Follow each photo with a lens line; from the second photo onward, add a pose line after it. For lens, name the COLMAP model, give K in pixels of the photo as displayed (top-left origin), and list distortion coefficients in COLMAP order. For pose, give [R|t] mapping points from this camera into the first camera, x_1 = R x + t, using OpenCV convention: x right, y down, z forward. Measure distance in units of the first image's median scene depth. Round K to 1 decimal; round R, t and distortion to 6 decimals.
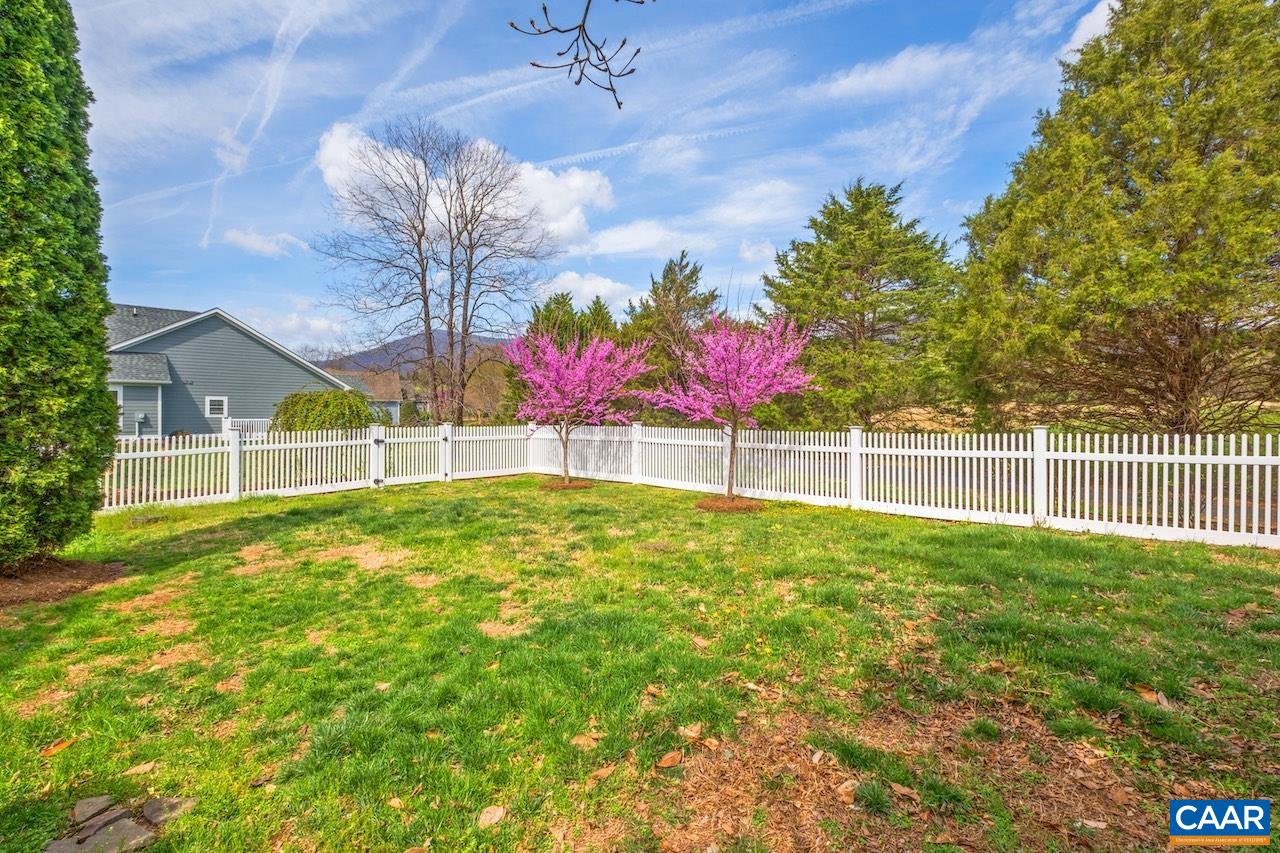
lens RADIAL K [[570.7, 0, 643.8], [0, 570.7, 415.1], [0, 0, 1]] dist [0.004264, -0.000533]
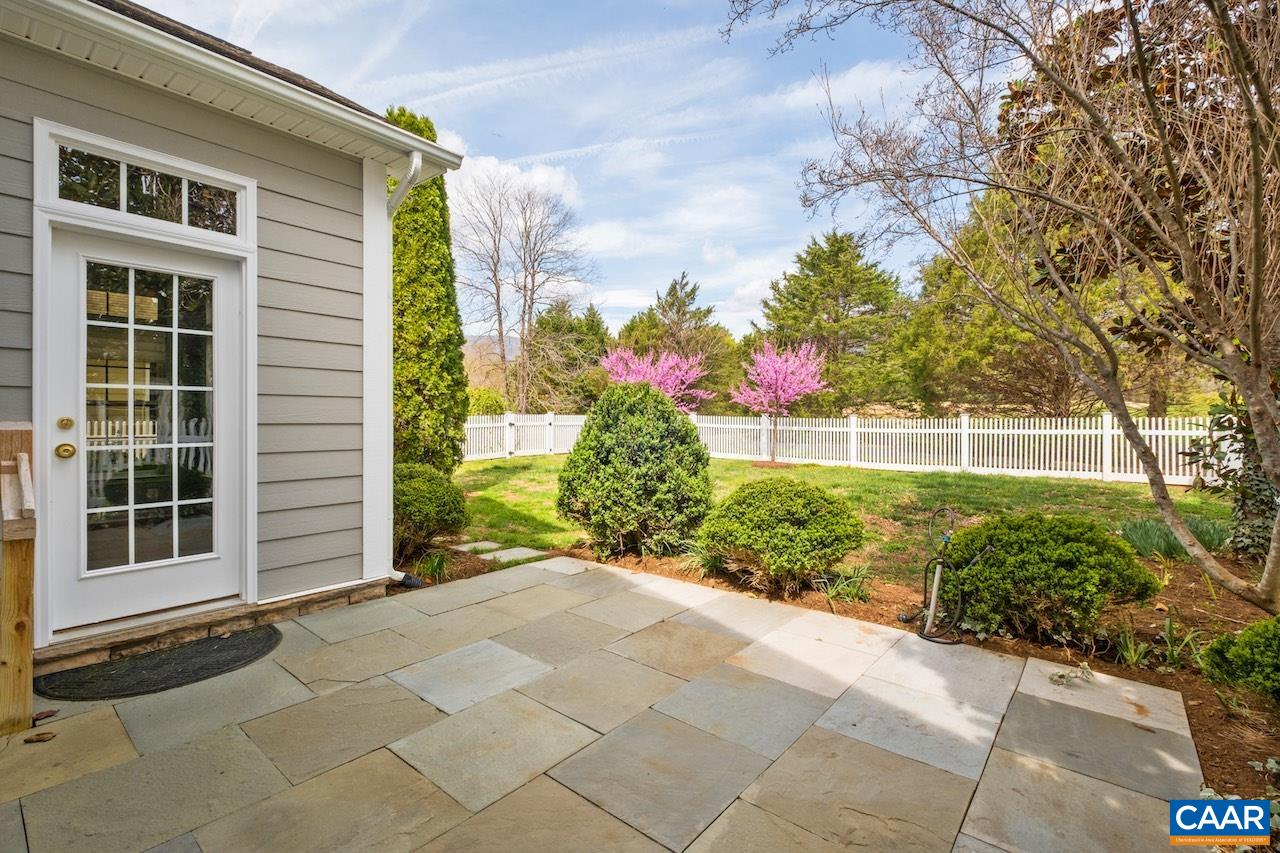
lens RADIAL K [[570.7, 0, 631.0], [0, 570.7, 431.2], [0, 0, 1]] dist [0.004264, -0.000533]
pose [[0.997686, 0.006715, 0.067656, -0.164664], [-0.008862, 0.999465, 0.031491, 0.009440], [-0.067409, -0.032017, 0.997212, -0.253993]]
